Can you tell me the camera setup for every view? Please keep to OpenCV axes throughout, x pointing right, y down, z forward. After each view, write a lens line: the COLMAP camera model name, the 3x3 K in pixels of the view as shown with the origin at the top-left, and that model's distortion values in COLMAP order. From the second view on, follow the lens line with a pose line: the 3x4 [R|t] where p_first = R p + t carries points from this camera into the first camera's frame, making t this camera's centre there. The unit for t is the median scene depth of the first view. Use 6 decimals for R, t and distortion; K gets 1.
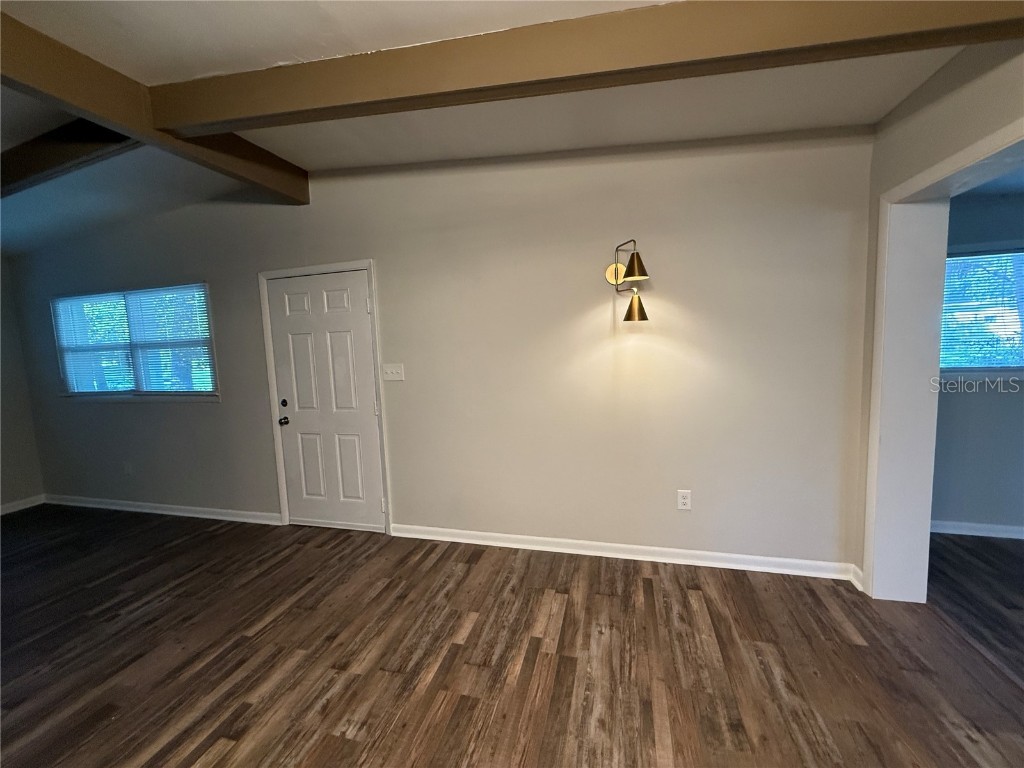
lens RADIAL K [[410.4, 0, 508.2], [0, 410.4, 383.0], [0, 0, 1]] dist [-0.002956, 0.000963]
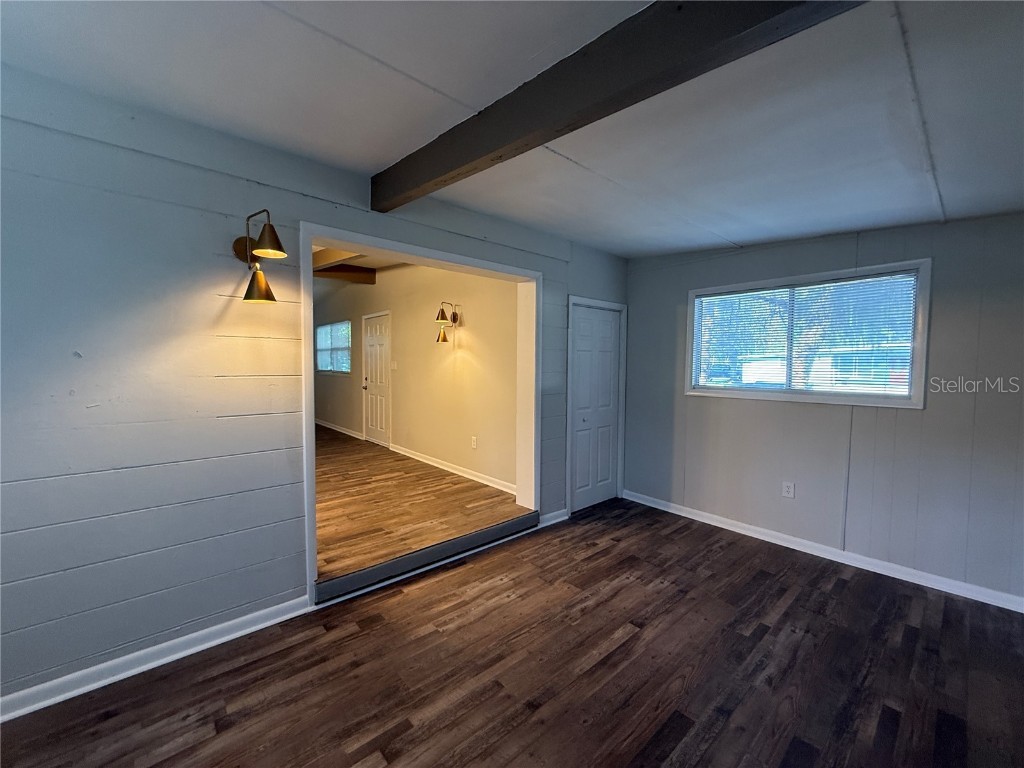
lens RADIAL K [[410.4, 0, 508.4], [0, 410.4, 379.8], [0, 0, 1]] dist [-0.002956, 0.000963]
pose [[0.838411, 0.067524, -0.540839, 1.701224], [-0.091249, 0.995681, -0.017143, 0.033537], [0.537346, 0.063724, 0.840951, -0.500099]]
